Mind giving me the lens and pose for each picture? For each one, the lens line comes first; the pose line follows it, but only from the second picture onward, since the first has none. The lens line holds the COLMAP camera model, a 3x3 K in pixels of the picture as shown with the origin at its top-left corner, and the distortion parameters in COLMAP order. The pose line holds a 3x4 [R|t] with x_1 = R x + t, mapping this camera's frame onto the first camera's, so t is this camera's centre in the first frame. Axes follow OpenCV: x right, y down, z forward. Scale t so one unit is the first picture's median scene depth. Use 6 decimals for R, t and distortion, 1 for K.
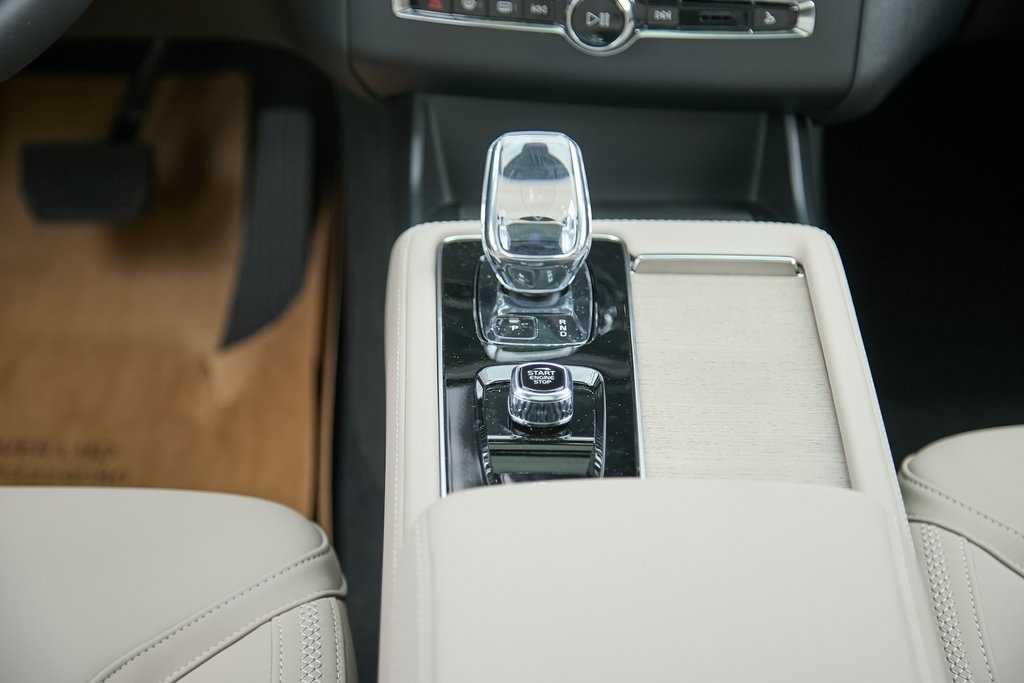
lens RADIAL K [[2276.0, 0, 518.5], [0, 2276.0, 343.3], [0, 0, 1]] dist [-0.046636, 0.000000]
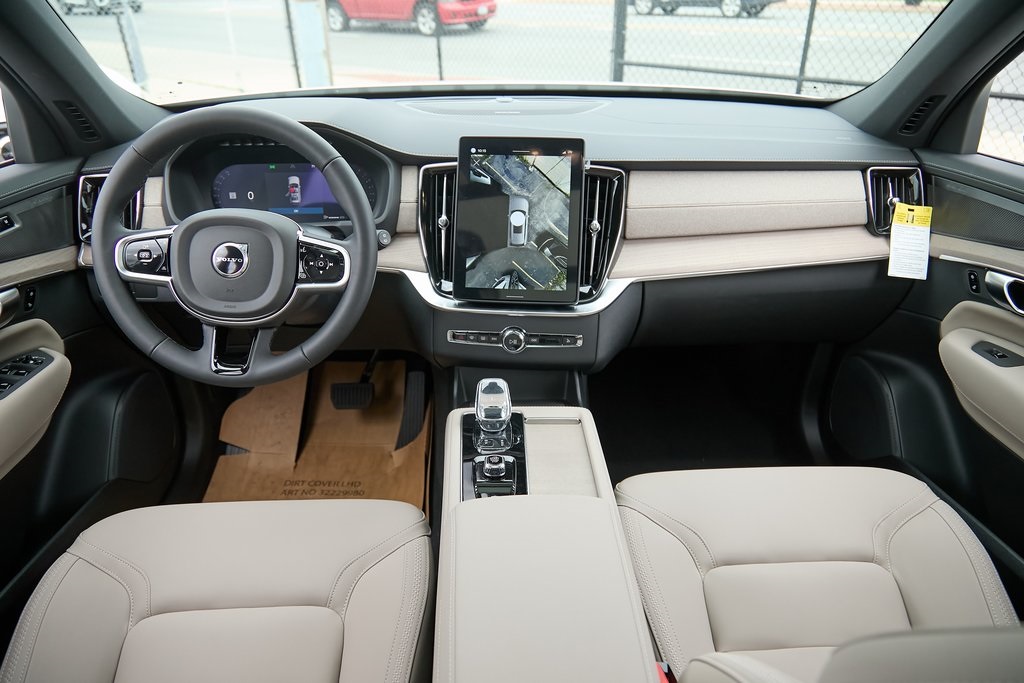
lens RADIAL K [[695.8, 0, 520.6], [0, 695.8, 347.0], [0, 0, 1]] dist [-0.002305, -0.010696]
pose [[0.999408, -0.012506, 0.032059, 0.014706], [0.016705, 0.990804, -0.134270, -0.007862], [-0.030085, 0.134726, 0.990426, 0.059540]]
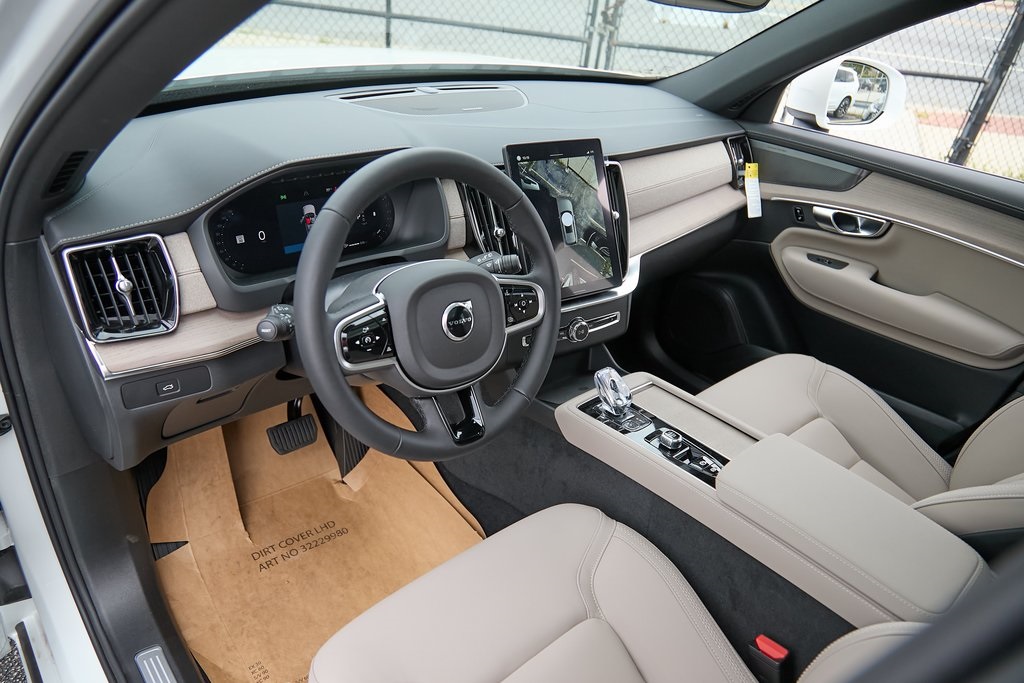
lens RADIAL K [[695.8, 0, 519.4], [0, 695.8, 346.2], [0, 0, 1]] dist [-0.002305, -0.010696]
pose [[0.751987, -0.268722, 0.601917, -0.666414], [0.285990, 0.955717, 0.069381, -0.220945], [-0.593907, 0.119968, 0.795539, 0.231393]]
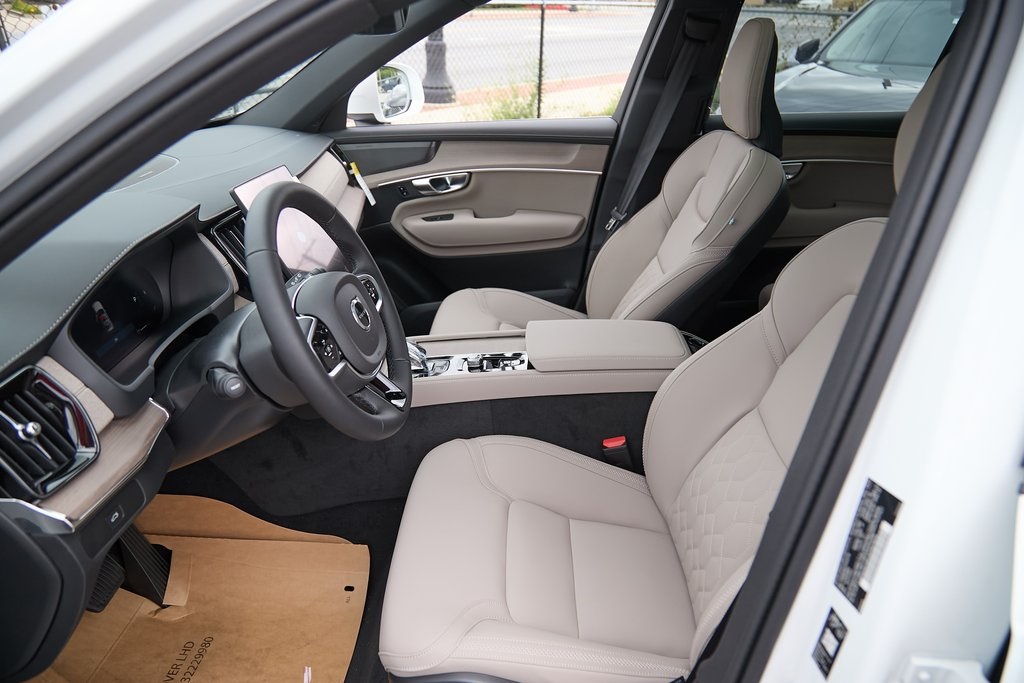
lens RADIAL K [[695.8, 0, 514.7], [0, 695.8, 343.7], [0, 0, 1]] dist [-0.002305, -0.010696]
pose [[0.026810, -0.437933, 0.898608, -1.041065], [0.579537, 0.739256, 0.342983, -0.368207], [-0.814505, 0.511581, 0.273618, 0.475126]]
